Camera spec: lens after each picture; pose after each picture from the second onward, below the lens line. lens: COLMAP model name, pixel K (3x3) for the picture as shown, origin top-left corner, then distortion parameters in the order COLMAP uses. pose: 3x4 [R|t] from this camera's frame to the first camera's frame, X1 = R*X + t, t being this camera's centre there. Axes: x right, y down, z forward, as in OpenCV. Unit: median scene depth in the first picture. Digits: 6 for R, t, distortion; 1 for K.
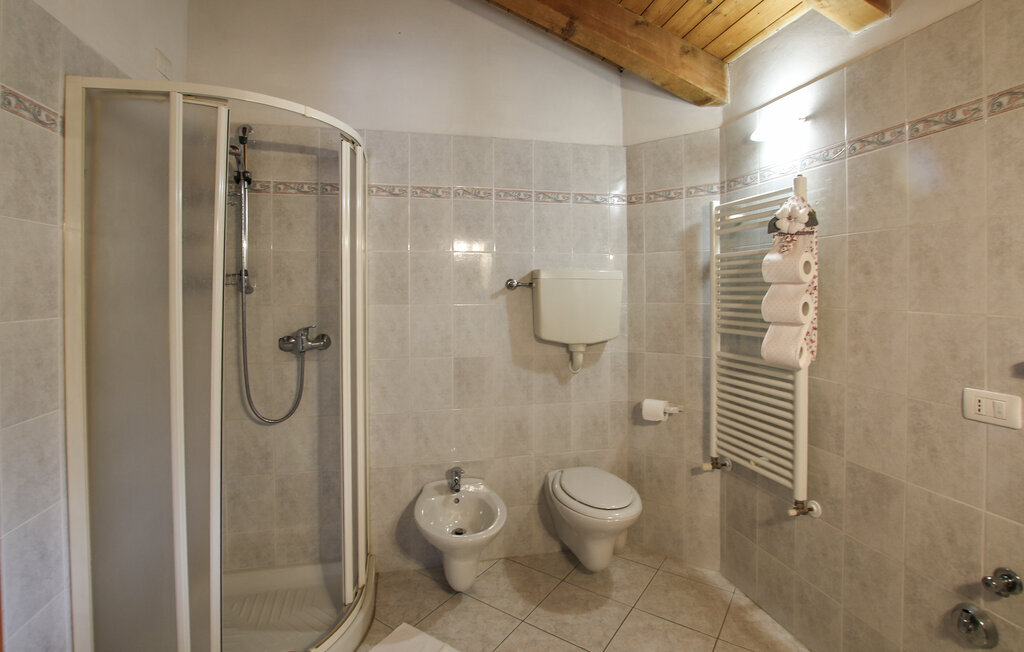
lens RADIAL K [[493.3, 0, 493.0], [0, 493.3, 291.4], [0, 0, 1]] dist [-0.036696, 0.006155]
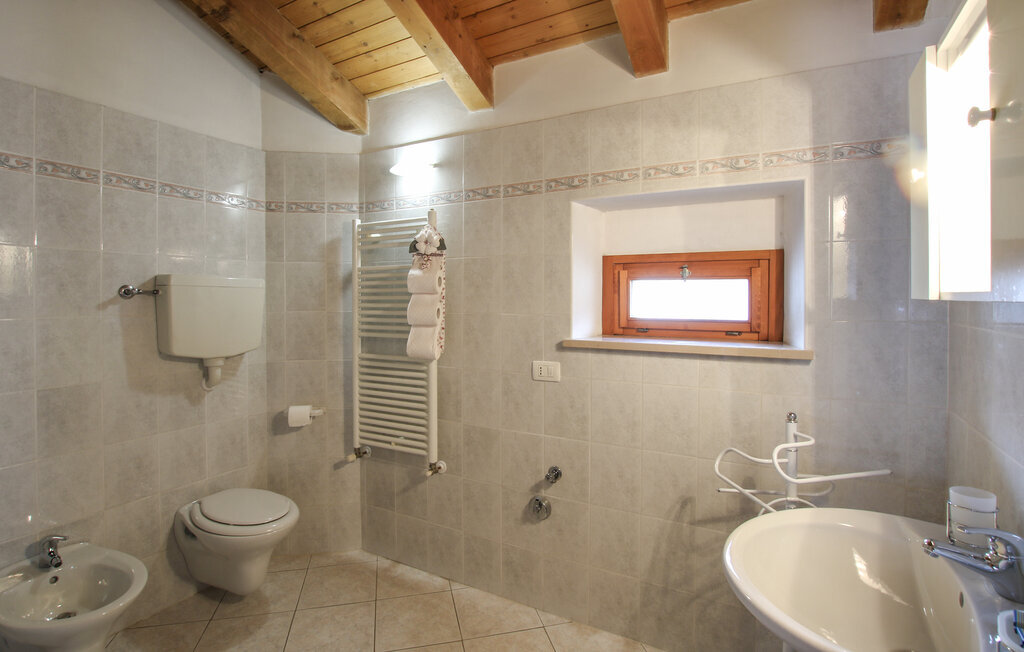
lens RADIAL K [[493.3, 0, 520.0], [0, 493.3, 304.2], [0, 0, 1]] dist [-0.036696, 0.006155]
pose [[0.644123, -0.007118, 0.764889, -0.174762], [0.000810, 0.999962, 0.008624, -0.000138], [-0.764921, -0.004935, 0.644105, -0.010981]]
